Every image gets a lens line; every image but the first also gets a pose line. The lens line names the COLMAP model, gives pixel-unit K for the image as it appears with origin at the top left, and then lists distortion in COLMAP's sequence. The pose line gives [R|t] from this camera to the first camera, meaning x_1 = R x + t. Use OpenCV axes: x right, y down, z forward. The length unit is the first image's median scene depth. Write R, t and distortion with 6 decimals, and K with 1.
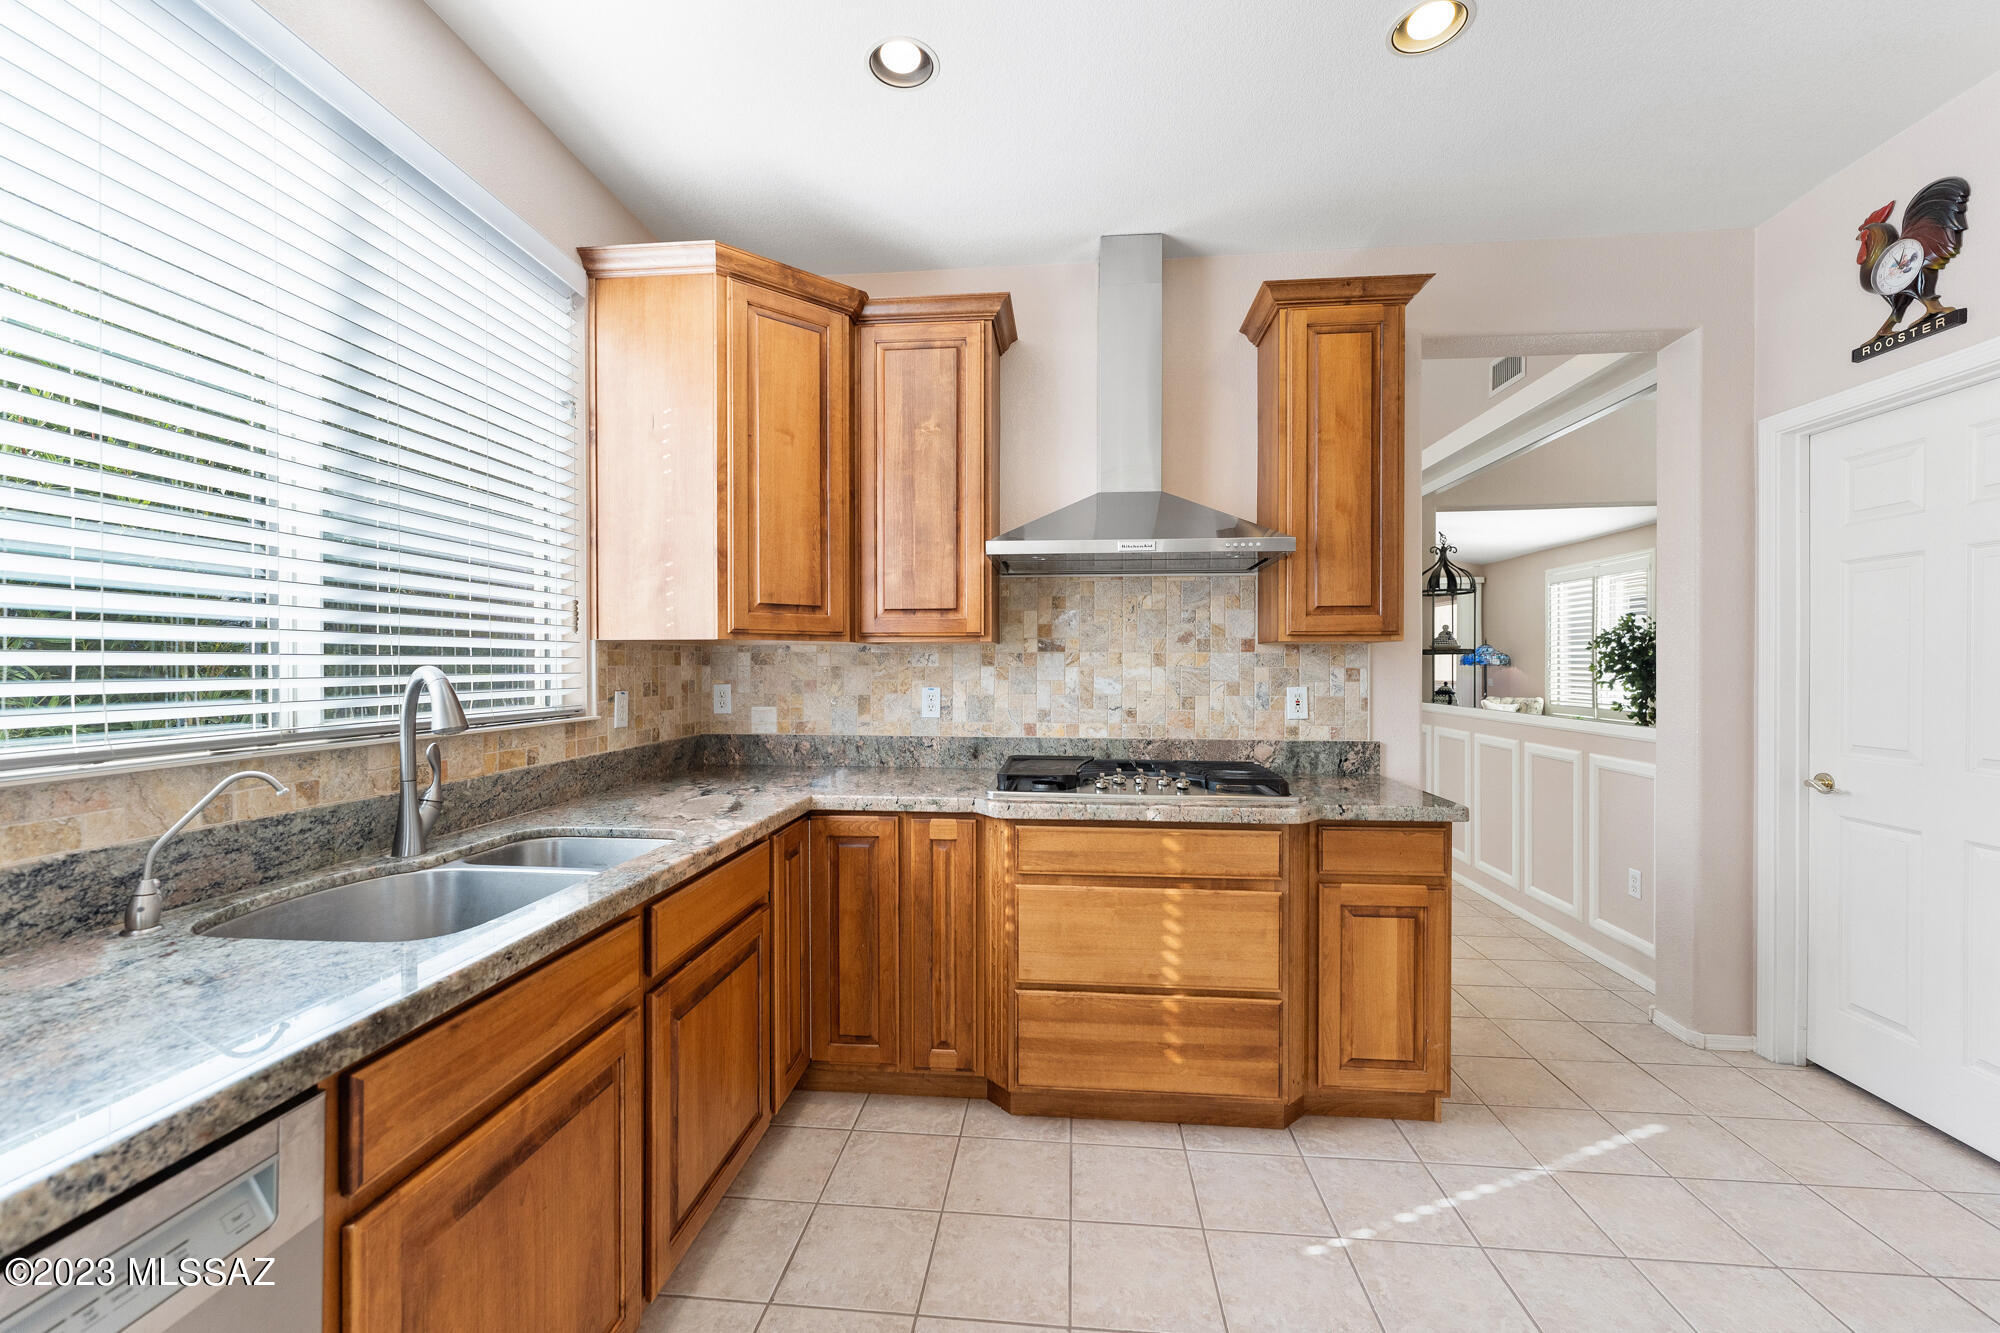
lens RADIAL K [[799.3, 0, 994.8], [0, 799.3, 671.1], [0, 0, 1]] dist [0.001043, -0.000220]
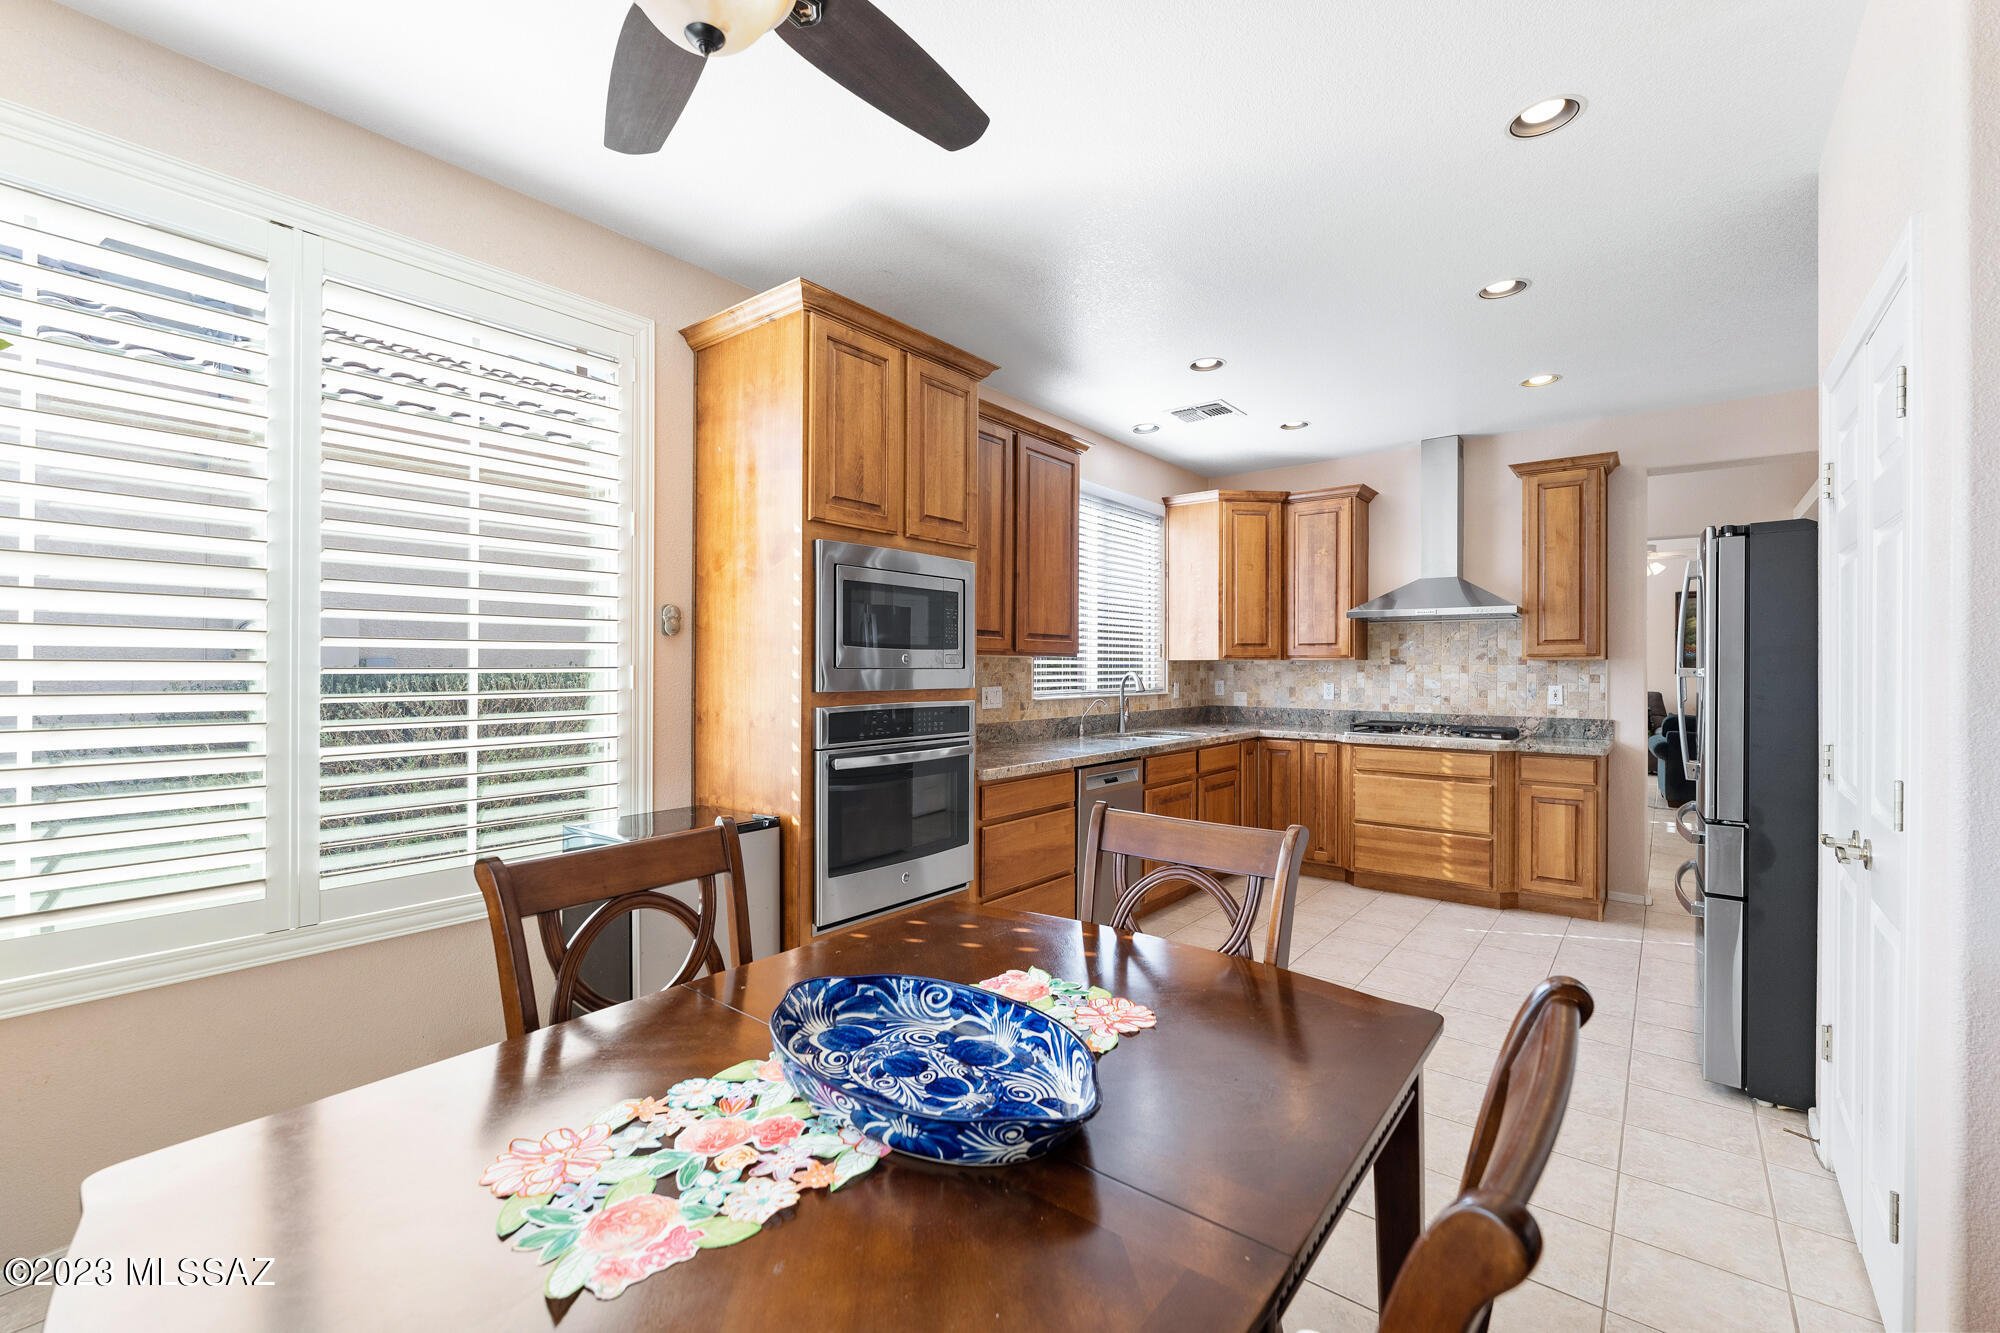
lens RADIAL K [[838.2, 0, 1000.8], [0, 838.2, 663.4], [0, 0, 1]] dist [-0.002918, 0.000096]
pose [[0.838911, 0.000163, -0.544269, 0.403284], [-0.006730, 0.999927, -0.010073, -0.001698], [0.544227, 0.012113, 0.838850, -1.249408]]
